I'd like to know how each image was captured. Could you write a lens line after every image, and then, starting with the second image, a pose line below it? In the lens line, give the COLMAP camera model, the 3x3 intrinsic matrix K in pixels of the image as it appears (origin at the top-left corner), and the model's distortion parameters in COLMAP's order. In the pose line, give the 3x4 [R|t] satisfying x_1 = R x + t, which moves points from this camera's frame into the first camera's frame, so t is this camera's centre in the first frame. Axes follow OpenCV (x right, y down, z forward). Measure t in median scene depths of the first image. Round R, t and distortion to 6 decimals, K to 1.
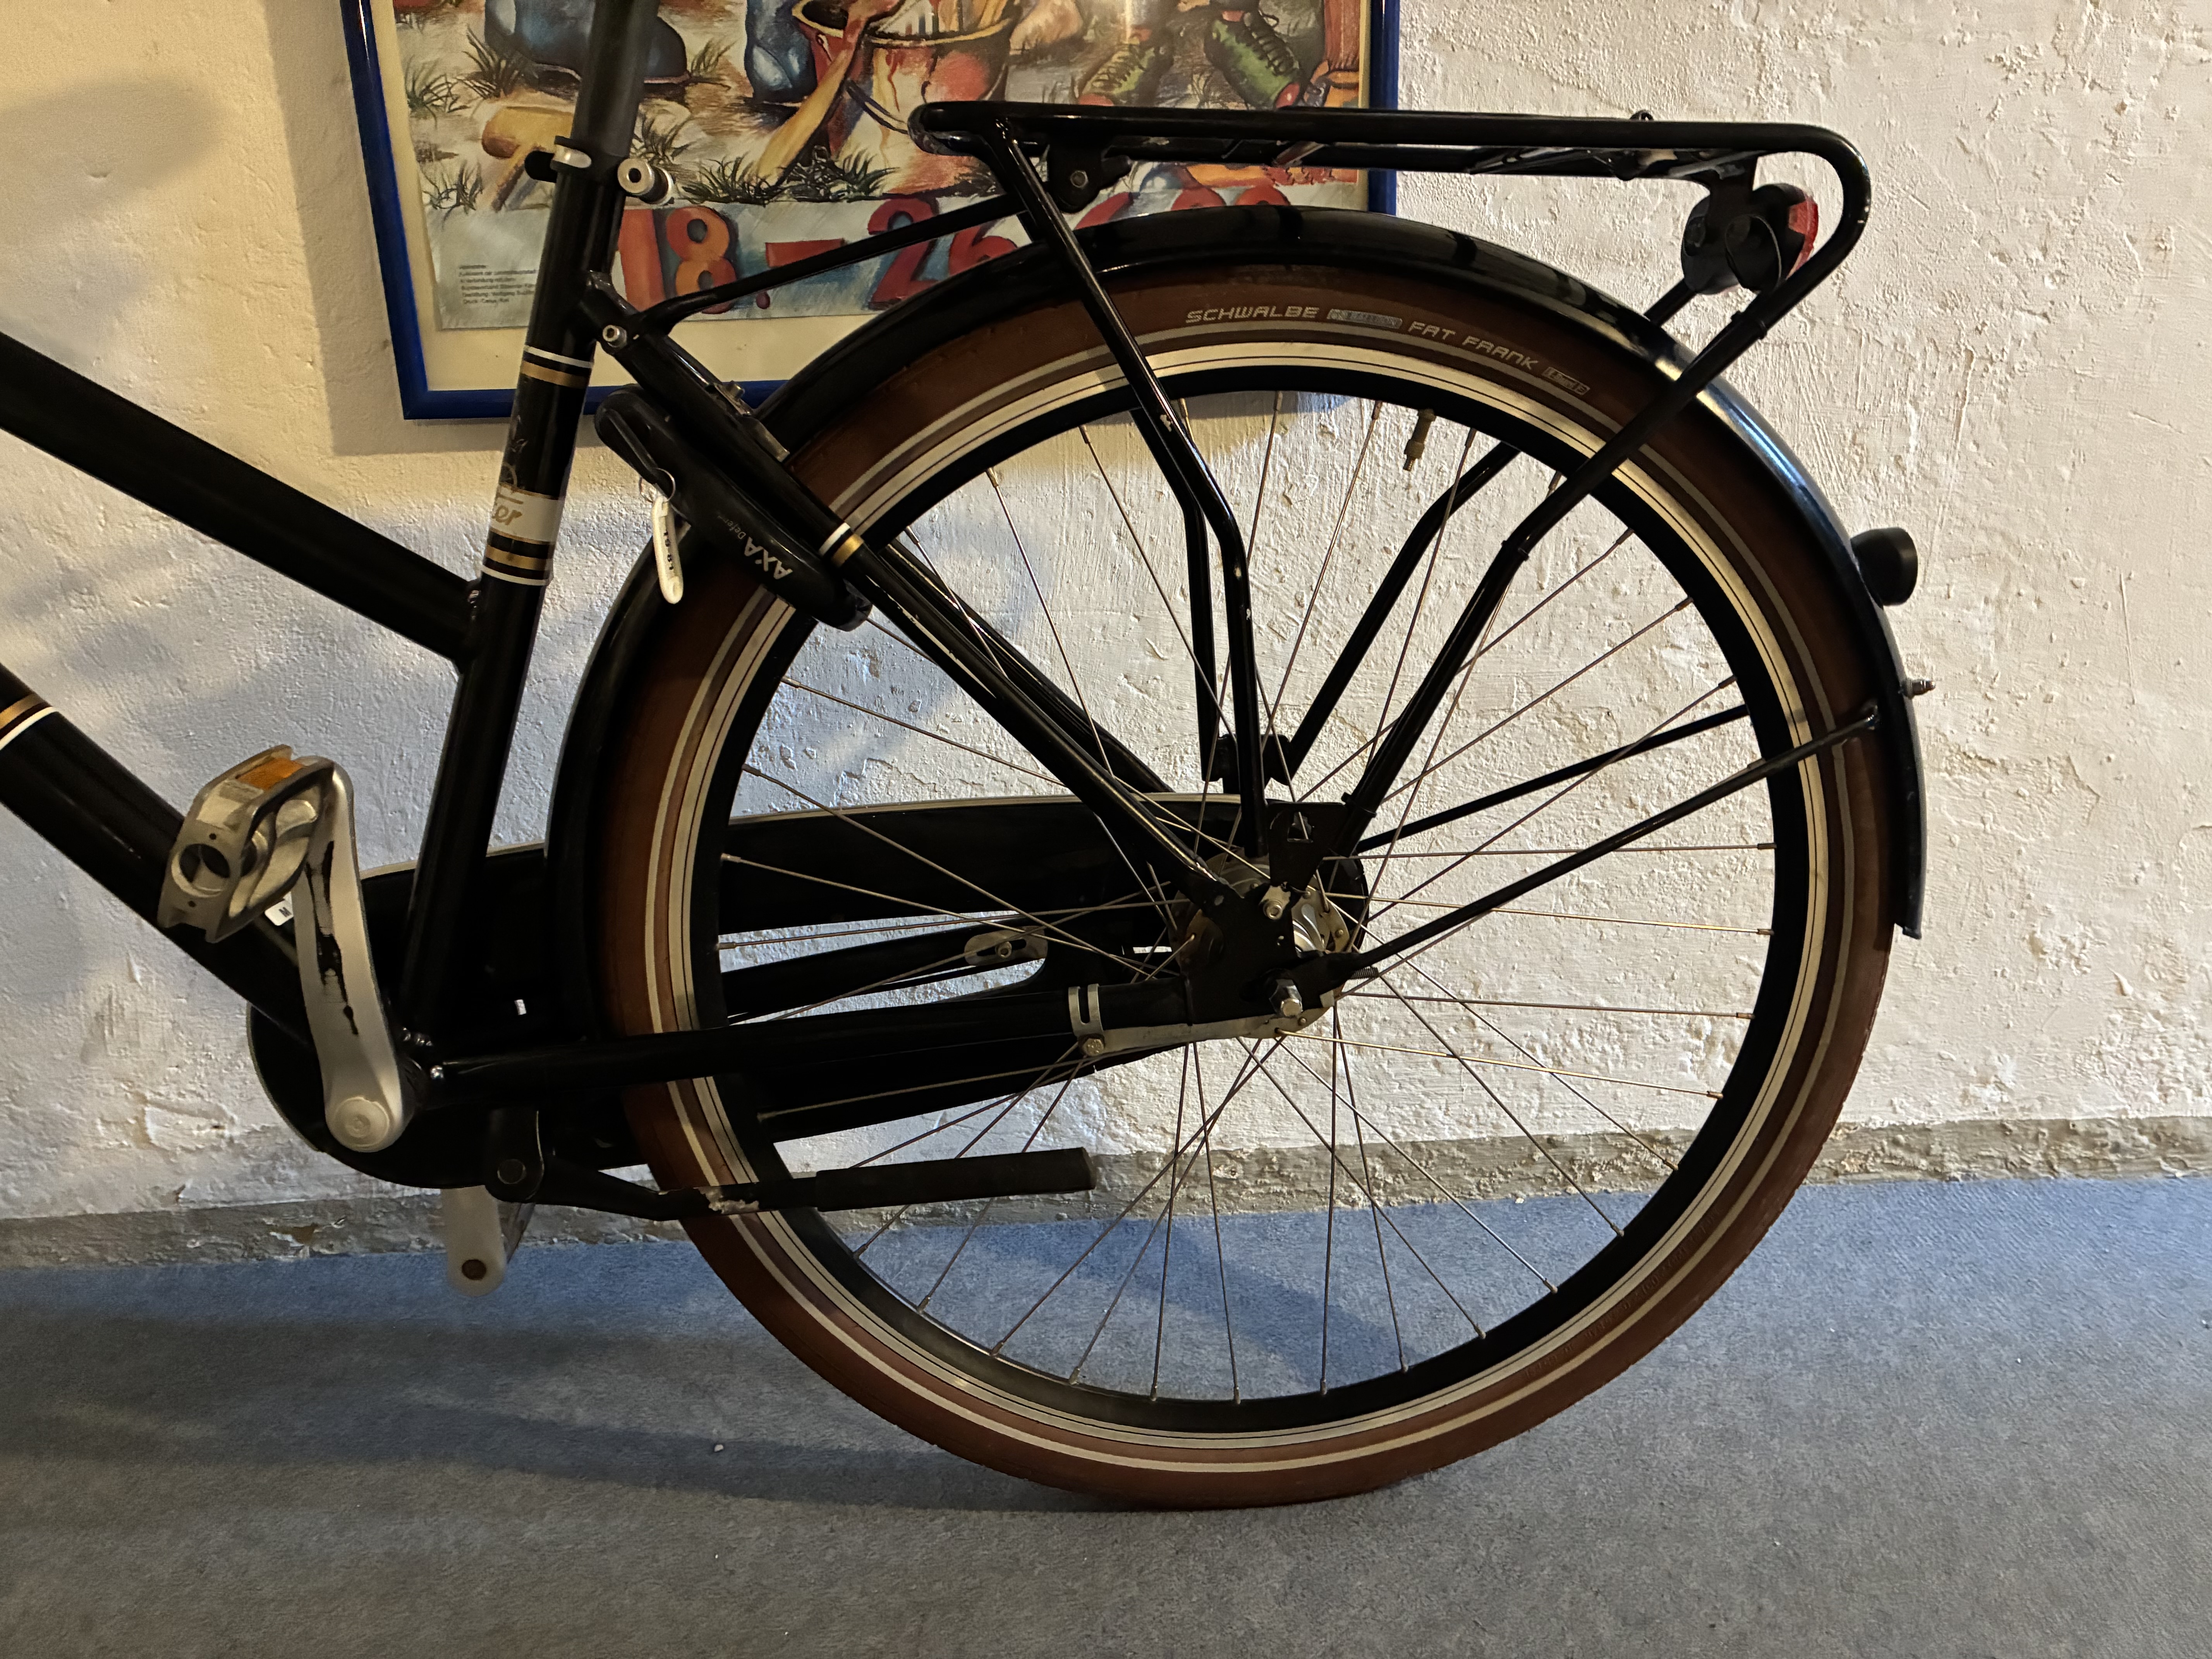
lens RADIAL K [[1685.0, 0, 1107.4], [0, 1685.0, 825.0], [0, 0, 1]] dist [0.049327, -0.064782]
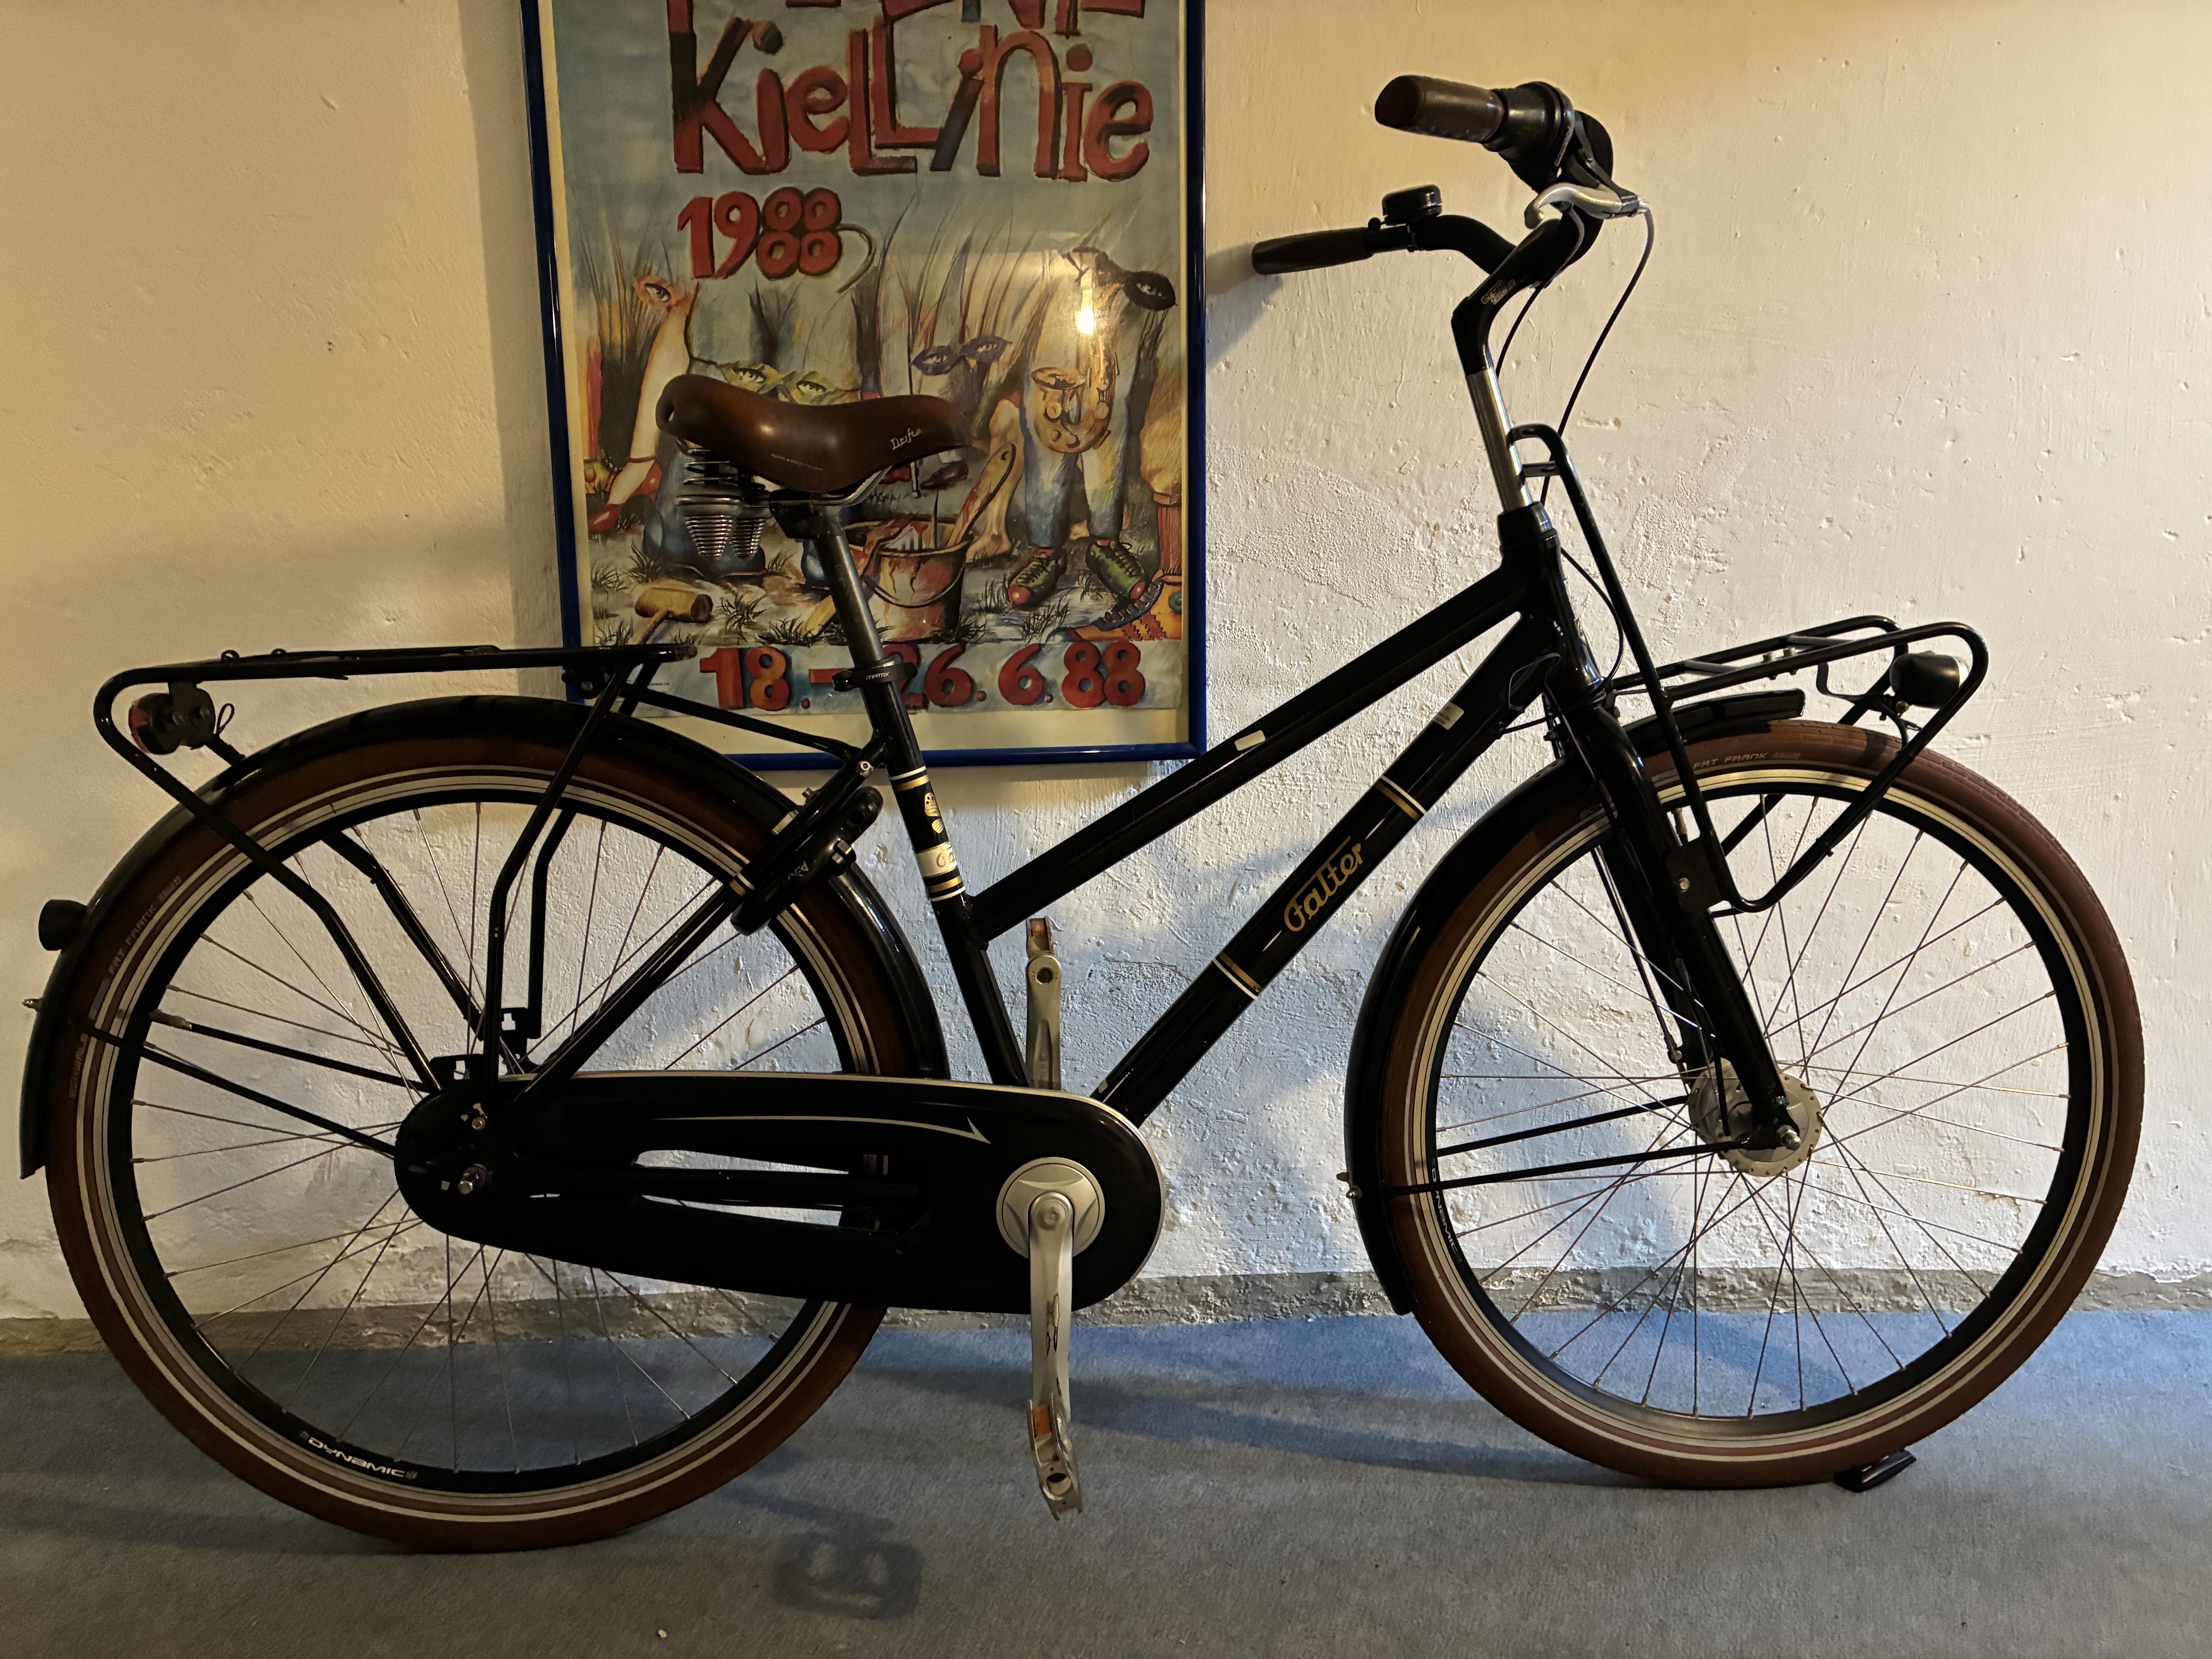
lens RADIAL K [[1685.0, 0, 1122.2], [0, 1685.0, 820.0], [0, 0, 1]] dist [0.049327, -0.064782]
pose [[0.999749, 0.020269, 0.009529, 0.075403], [-0.018743, 0.990055, -0.139423, 0.011178], [-0.012261, 0.139210, 0.990187, -0.519106]]
